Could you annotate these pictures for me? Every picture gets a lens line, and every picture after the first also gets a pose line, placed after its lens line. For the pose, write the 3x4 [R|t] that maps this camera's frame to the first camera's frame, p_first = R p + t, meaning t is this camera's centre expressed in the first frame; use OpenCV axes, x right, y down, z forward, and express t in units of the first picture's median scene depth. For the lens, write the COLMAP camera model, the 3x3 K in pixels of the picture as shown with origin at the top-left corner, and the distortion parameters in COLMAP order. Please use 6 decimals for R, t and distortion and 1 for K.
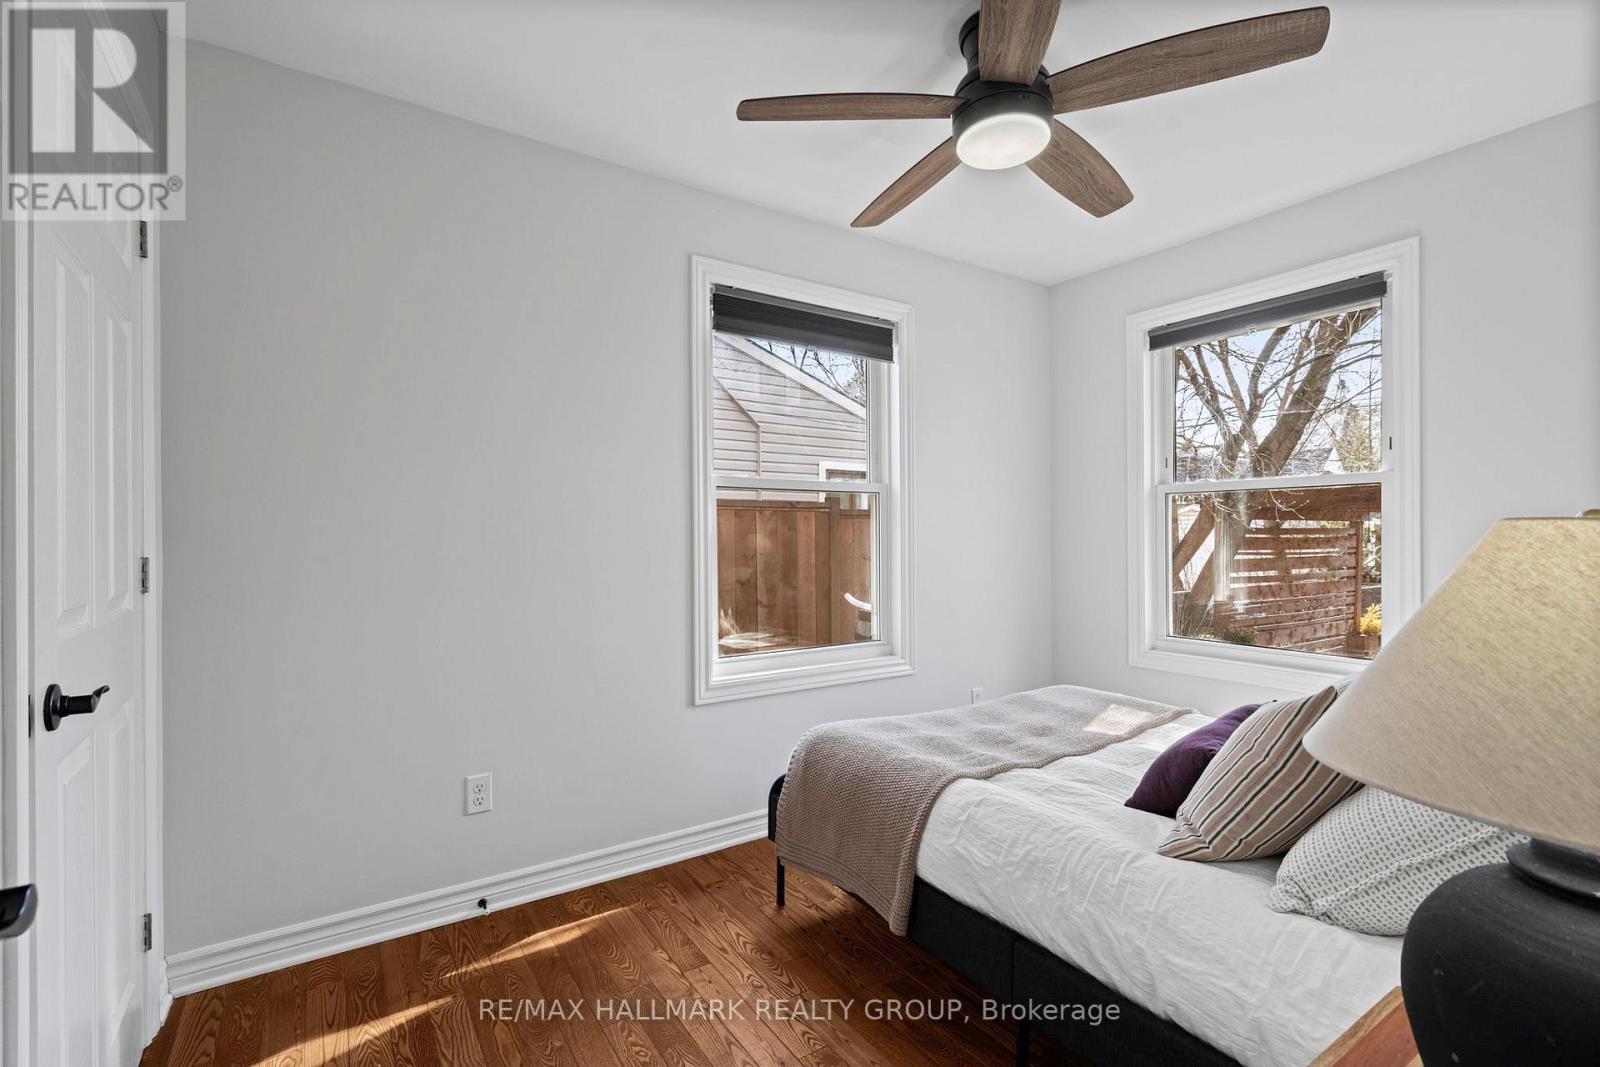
lens RADIAL K [[728.1, 0, 803.1], [0, 728.1, 536.2], [0, 0, 1]] dist [0.000962, 0.000820]
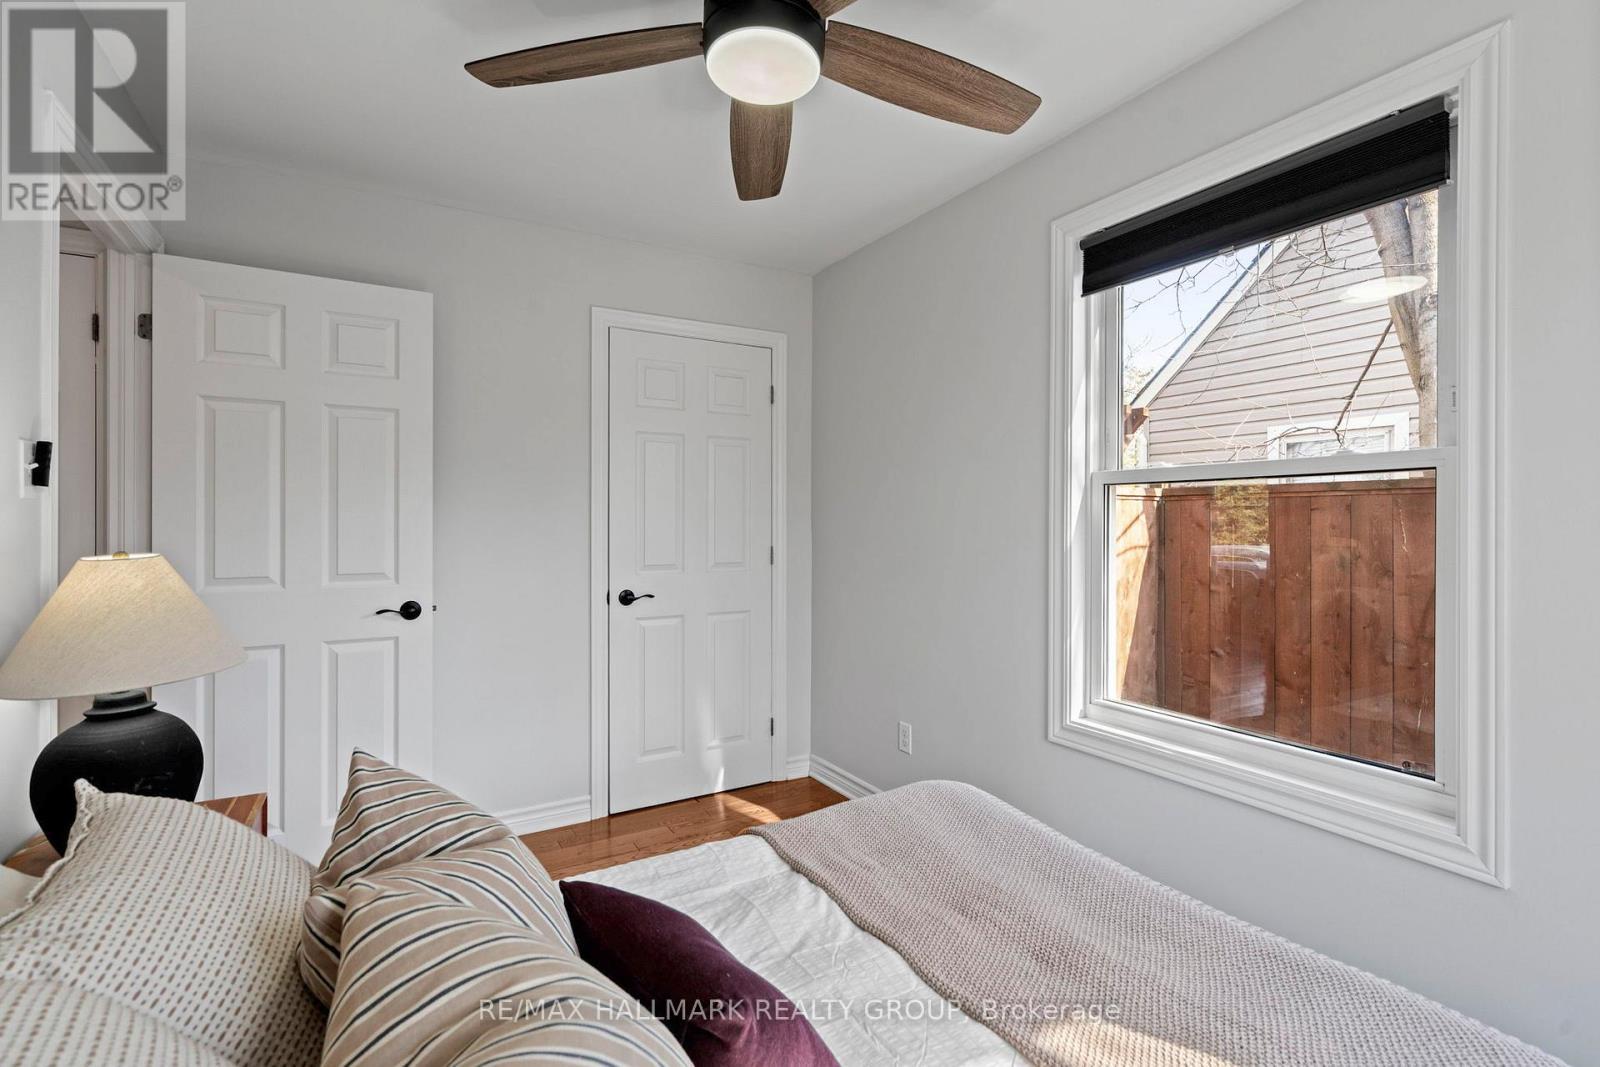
lens RADIAL K [[728.1, 0, 803.1], [0, 728.1, 536.2], [0, 0, 1]] dist [0.000962, 0.000820]
pose [[-0.049762, 0.020726, -0.998546, 0.726083], [-0.006474, 0.999757, 0.021074, -0.028684], [0.998740, 0.007513, -0.049615, 0.742556]]
